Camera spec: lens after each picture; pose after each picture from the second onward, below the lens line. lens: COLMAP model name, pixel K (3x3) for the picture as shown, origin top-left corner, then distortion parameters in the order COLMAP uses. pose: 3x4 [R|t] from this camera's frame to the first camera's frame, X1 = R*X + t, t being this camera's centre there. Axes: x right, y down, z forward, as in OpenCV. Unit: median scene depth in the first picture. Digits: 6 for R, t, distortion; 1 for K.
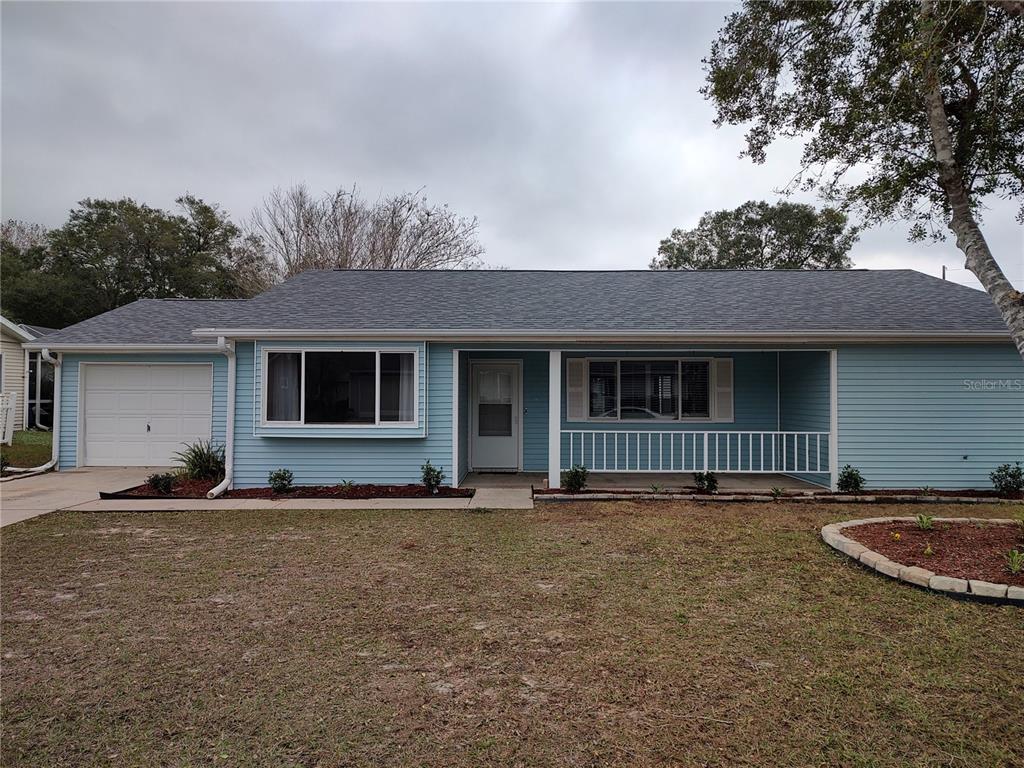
lens RADIAL K [[731.6, 0, 516.3], [0, 731.6, 375.4], [0, 0, 1]] dist [0.045013, -0.066638]
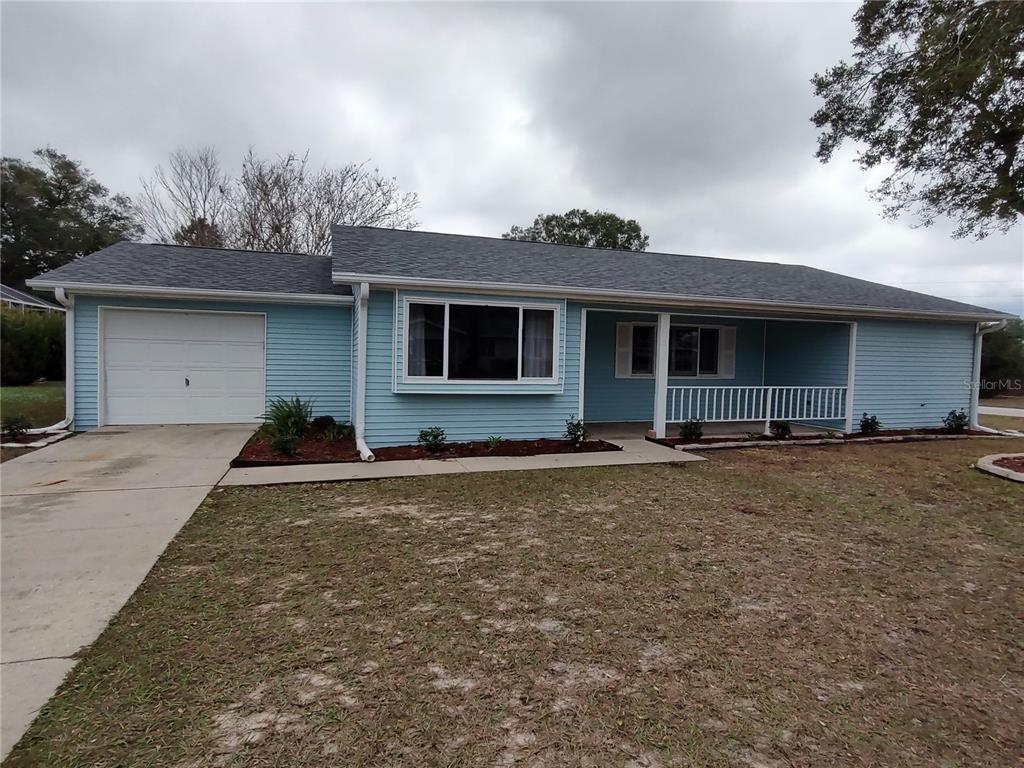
lens RADIAL K [[560.2, 0, 516.4], [0, 560.2, 378.0], [0, 0, 1]] dist [-0.006949, -0.000635]
pose [[0.945346, 0.003778, 0.326048, -0.434586], [-0.025936, 0.997636, 0.063640, 0.014776], [-0.325037, -0.068618, 0.943209, 0.273436]]
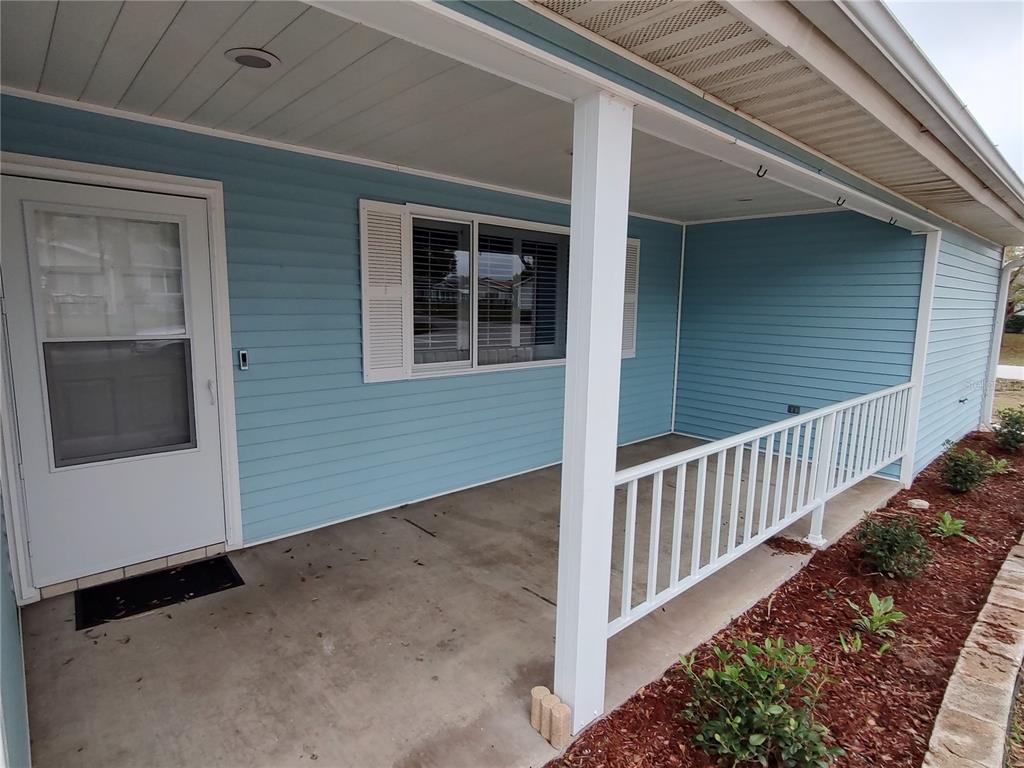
lens RADIAL K [[560.2, 0, 516.4], [0, 560.2, 378.0], [0, 0, 1]] dist [-0.006949, -0.000635]
pose [[0.725704, -0.083420, 0.682932, -0.078758], [-0.033083, 0.987243, 0.155747, 0.018775], [-0.687212, -0.135620, 0.713686, 0.903258]]
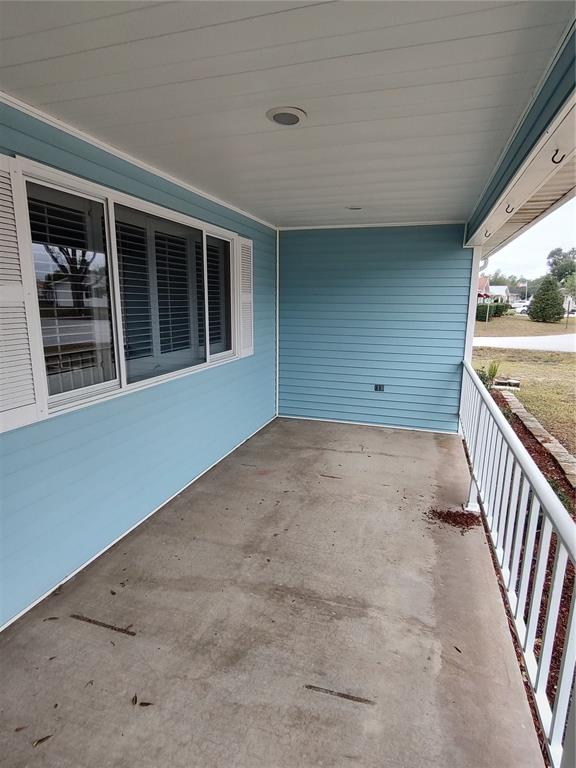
lens RADIAL K [[420.1, 0, 288.0], [0, 420.1, 384.0], [0, 0, 1]] dist [-0.006949, -0.000635]
pose [[0.283712, -0.186874, 0.940524, -0.027759], [-0.032308, 0.978407, 0.204147, 0.020319], [-0.958365, -0.088306, 0.271549, 1.051226]]
